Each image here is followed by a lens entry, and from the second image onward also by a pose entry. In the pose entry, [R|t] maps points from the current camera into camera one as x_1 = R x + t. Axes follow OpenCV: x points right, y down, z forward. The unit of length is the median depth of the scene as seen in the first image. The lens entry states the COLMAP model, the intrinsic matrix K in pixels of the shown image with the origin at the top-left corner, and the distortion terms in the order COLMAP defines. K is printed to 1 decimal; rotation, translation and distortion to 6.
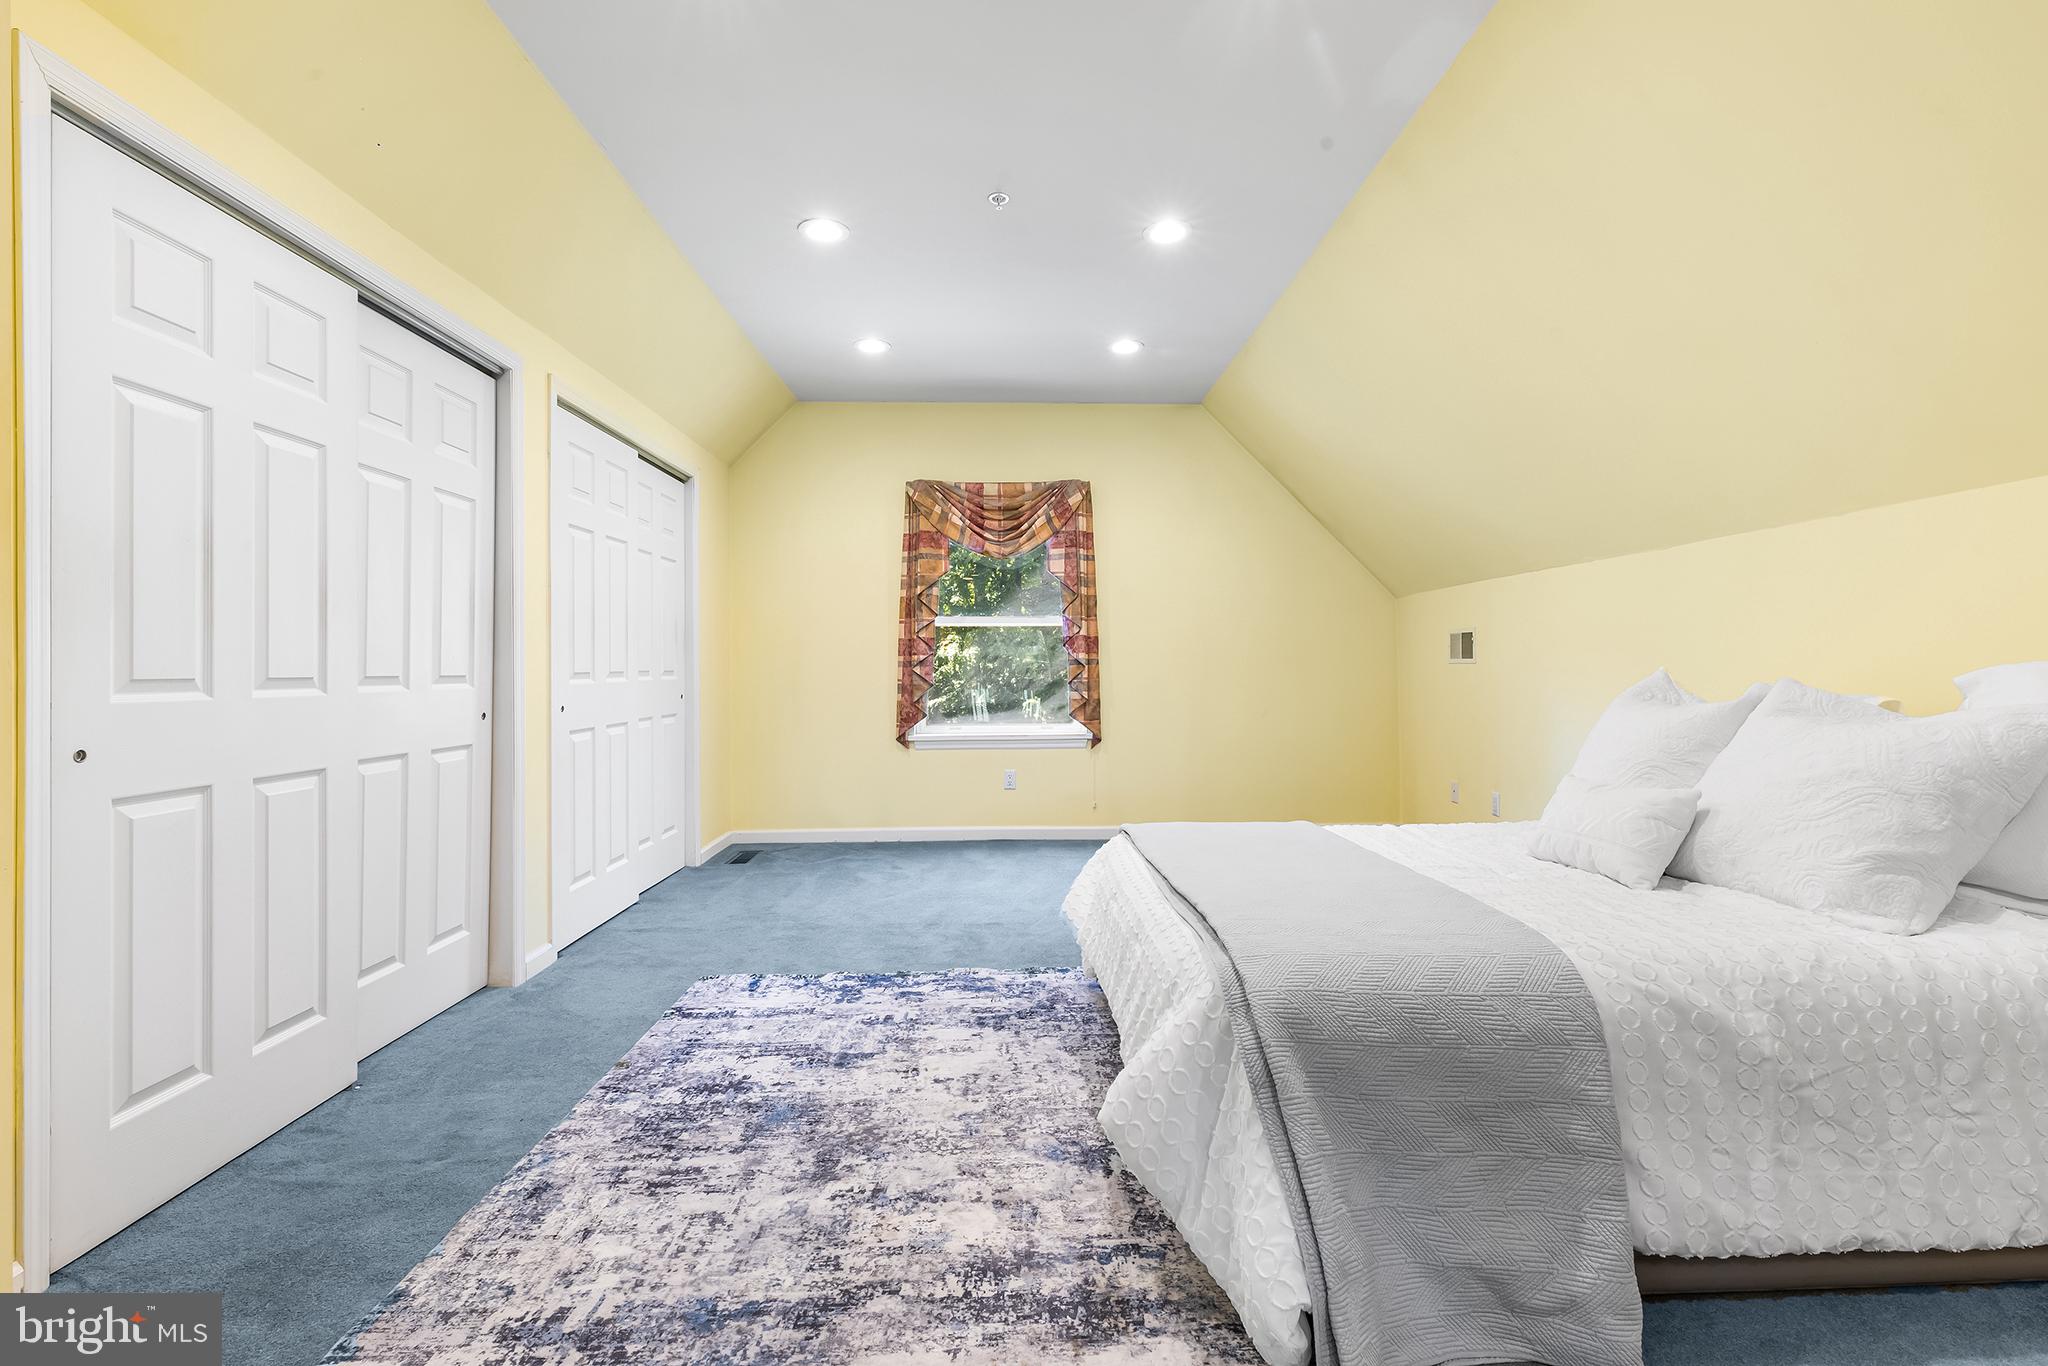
lens RADIAL K [[932.2, 0, 1029.2], [0, 932.2, 670.4], [0, 0, 1]] dist [0.002075, 0.000517]
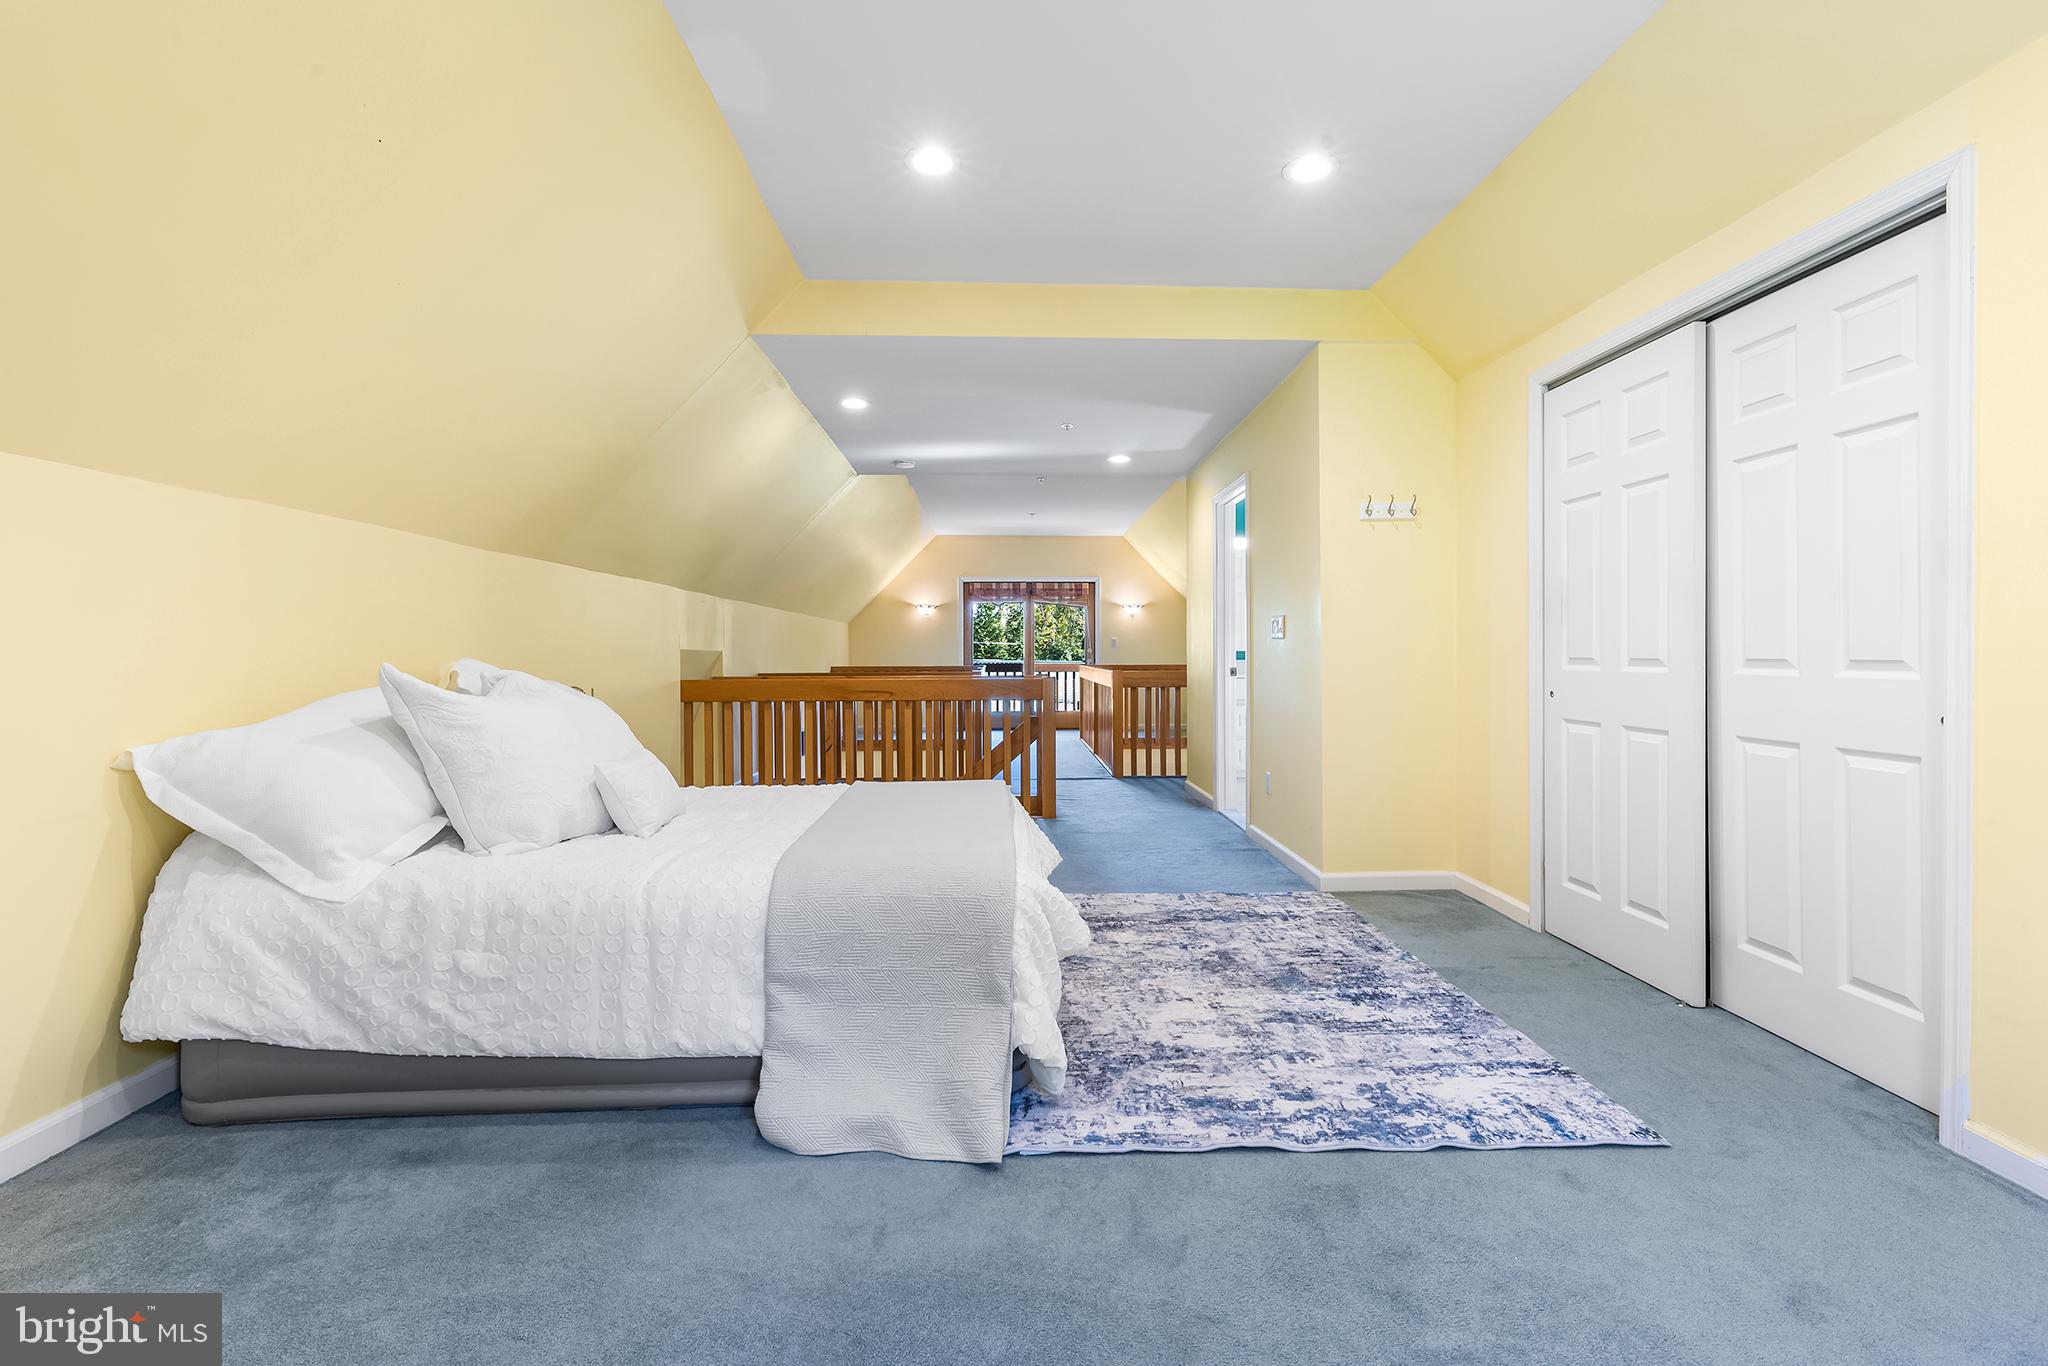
lens RADIAL K [[932.2, 0, 1029.2], [0, 932.2, 670.4], [0, 0, 1]] dist [0.002075, 0.000517]
pose [[-0.999941, 0.009955, -0.004298, 0.102768], [0.009869, 0.999762, 0.019440, -0.008084], [0.004490, 0.019397, -0.999802, 2.076263]]
